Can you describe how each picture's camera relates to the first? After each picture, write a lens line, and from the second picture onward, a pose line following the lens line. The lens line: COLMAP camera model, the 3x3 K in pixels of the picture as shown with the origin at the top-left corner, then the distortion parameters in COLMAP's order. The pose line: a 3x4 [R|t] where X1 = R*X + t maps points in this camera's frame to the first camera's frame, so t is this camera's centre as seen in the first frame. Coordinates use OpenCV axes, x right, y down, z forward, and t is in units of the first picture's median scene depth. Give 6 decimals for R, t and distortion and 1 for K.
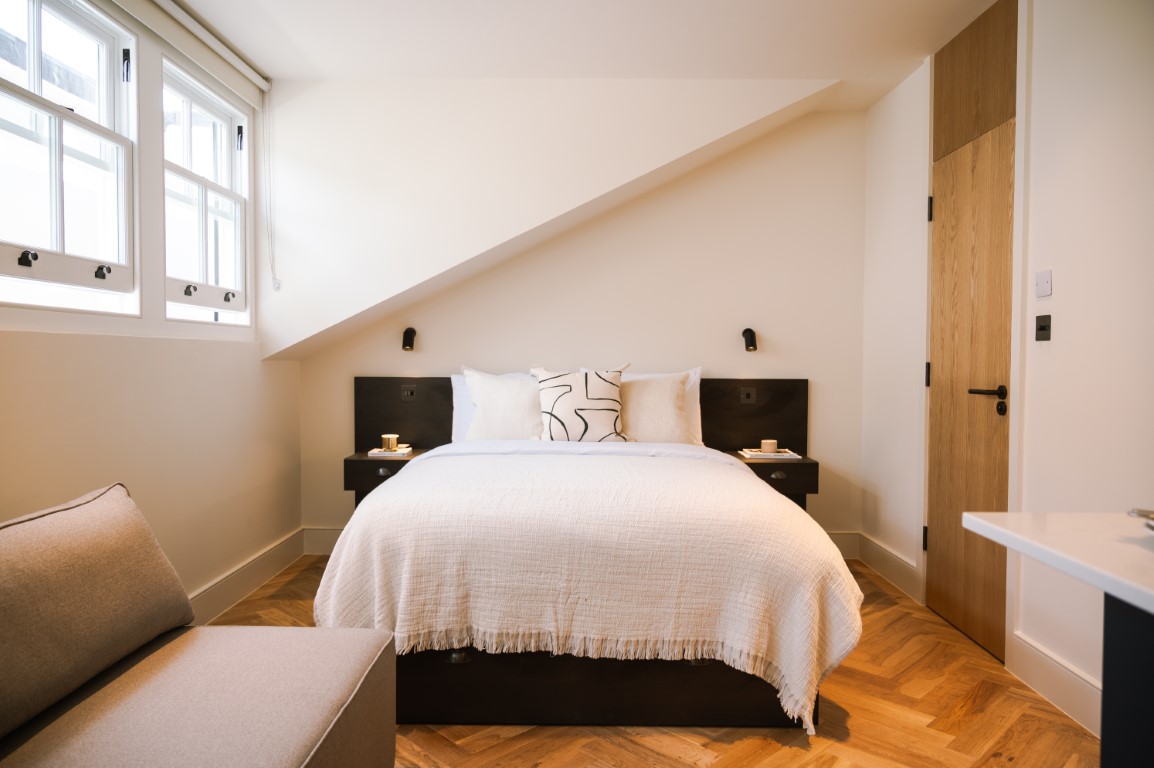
lens RADIAL K [[774.9, 0, 527.4], [0, 774.9, 401.8], [0, 0, 1]] dist [-0.015917, 0.006262]
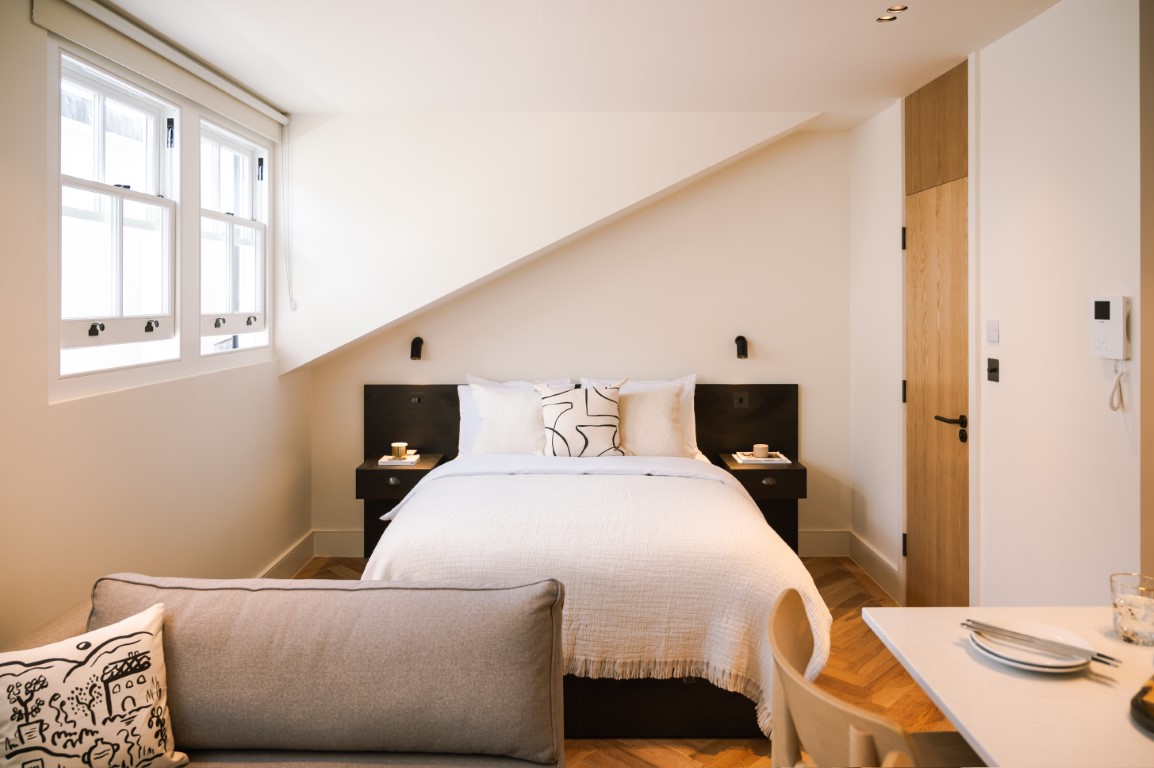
lens RADIAL K [[844.0, 0, 534.1], [0, 844.0, 308.3], [0, 0, 1]] dist [-0.013251, 0.001493]
pose [[0.999915, -0.003425, 0.012595, -0.010487], [0.003857, 0.999399, -0.034444, -0.113093], [-0.012470, 0.034490, 0.999327, -0.167888]]
